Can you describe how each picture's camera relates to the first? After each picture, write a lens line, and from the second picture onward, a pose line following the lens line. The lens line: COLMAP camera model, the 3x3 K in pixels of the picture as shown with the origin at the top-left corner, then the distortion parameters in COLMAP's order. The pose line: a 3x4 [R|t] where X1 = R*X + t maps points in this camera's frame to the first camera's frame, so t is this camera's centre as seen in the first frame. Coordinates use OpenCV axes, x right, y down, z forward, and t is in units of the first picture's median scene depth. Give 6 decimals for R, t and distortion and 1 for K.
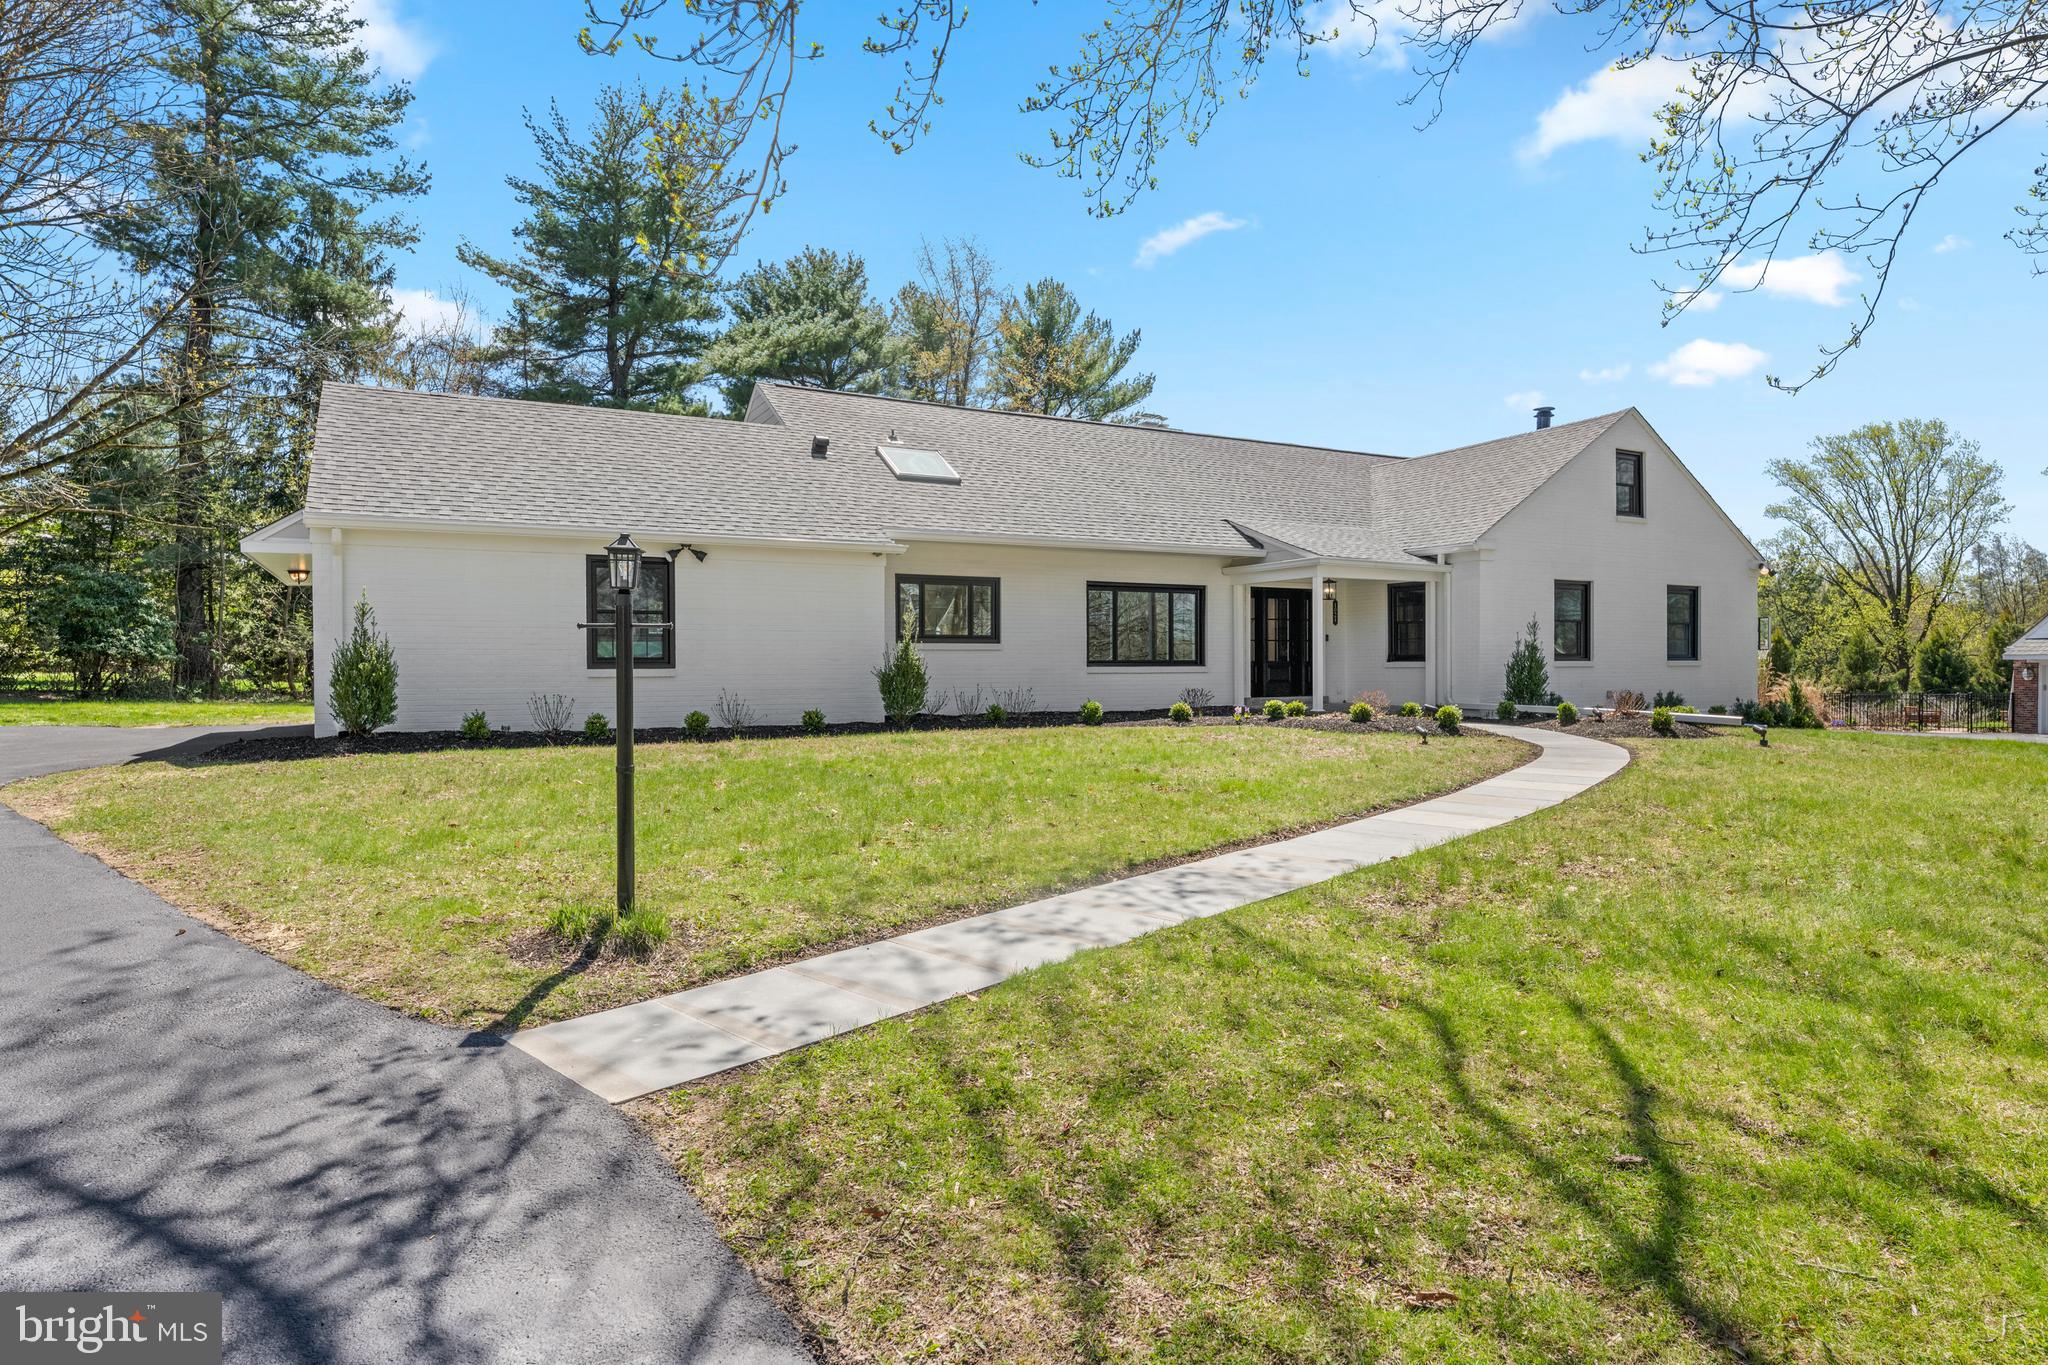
lens RADIAL K [[1106.3, 0, 1024.0], [0, 1106.3, 682.5], [0, 0, 1]] dist [-0.000533, 0.000192]
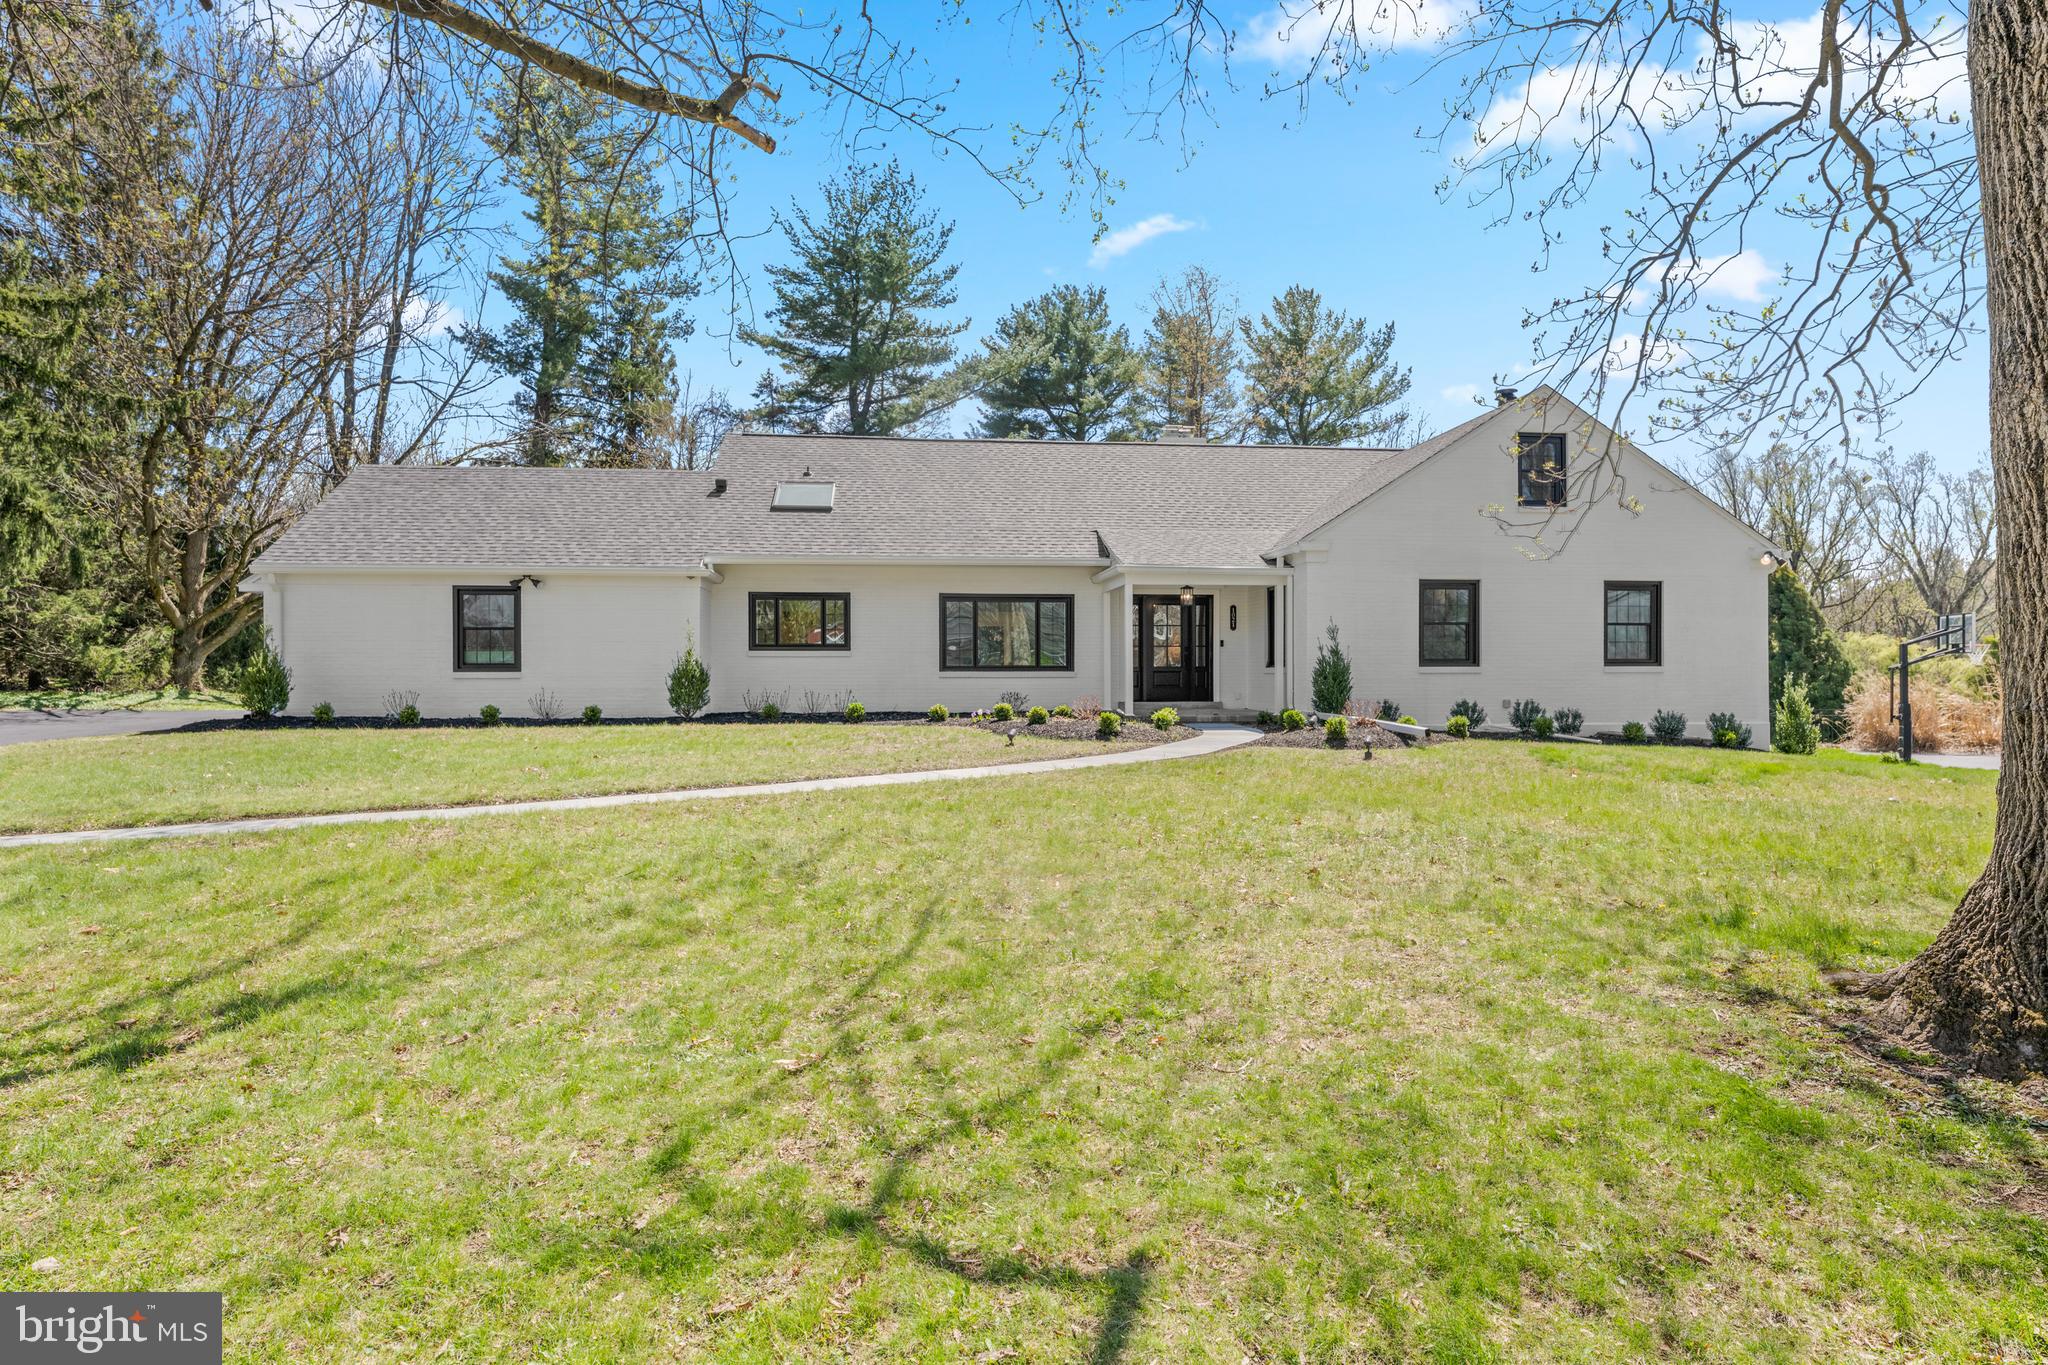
lens RADIAL K [[1057.5, 0, 1024.0], [0, 1057.5, 682.5], [0, 0, 1]] dist [0.002554, 0.000245]
pose [[0.929149, 0.008006, -0.369619, 0.491292], [-0.008035, 0.999967, 0.001460, -0.004913], [0.369618, 0.001614, 0.929182, 0.049889]]
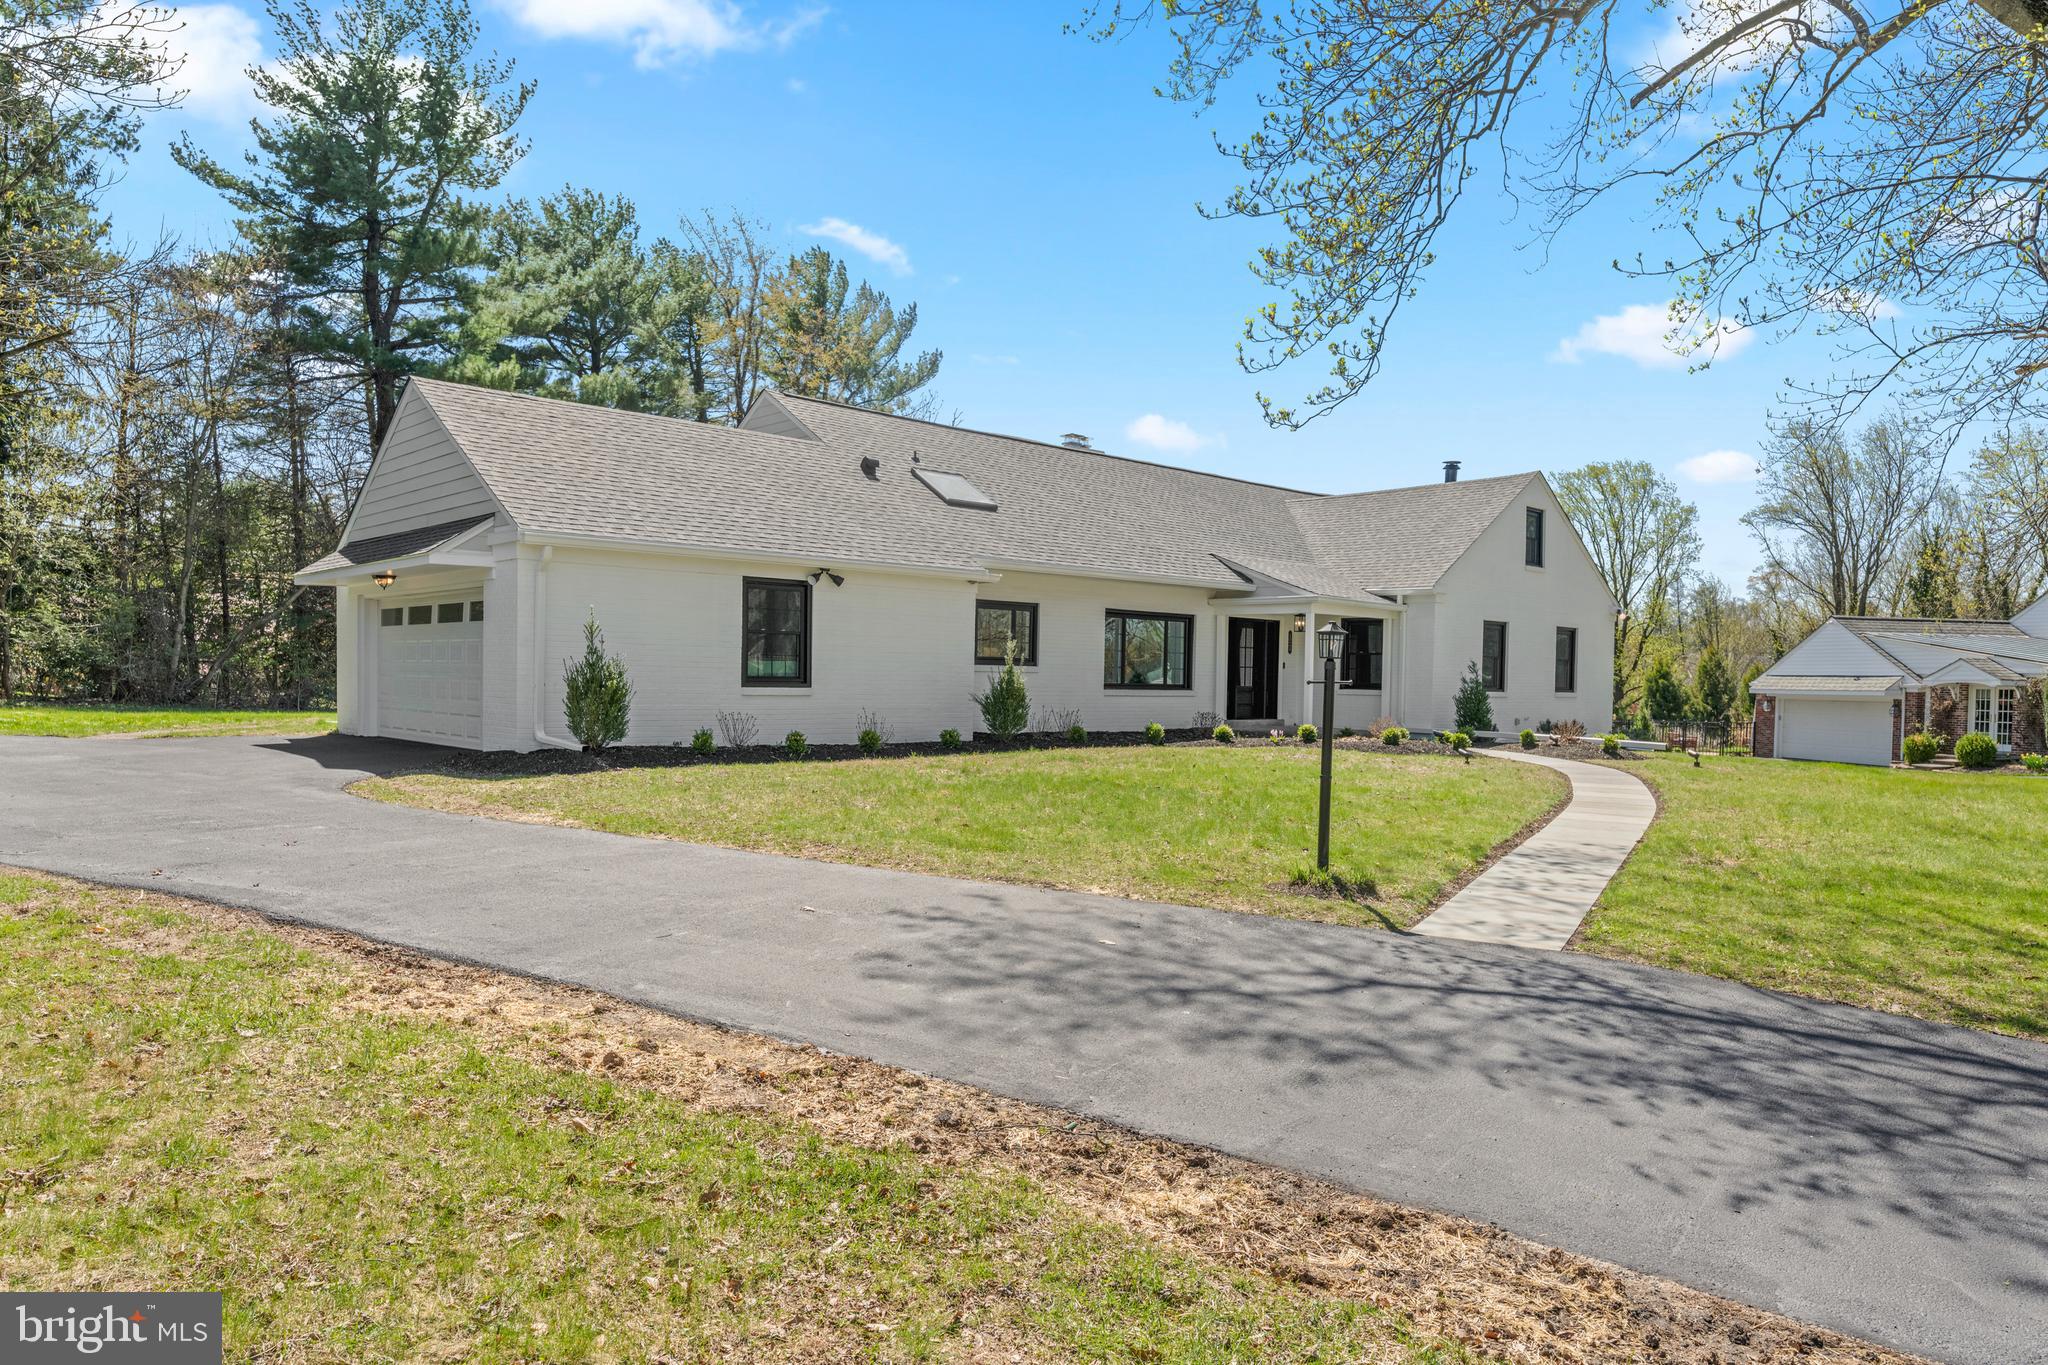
lens RADIAL K [[1277.0, 0, 1024.0], [0, 1277.0, 682.5], [0, 0, 1]] dist [0.002352, -0.000607]
pose [[0.965790, 0.020638, 0.258502, -0.311392], [-0.018338, 0.999768, -0.011306, -0.005352], [-0.258676, 0.006179, 0.965944, -0.147200]]
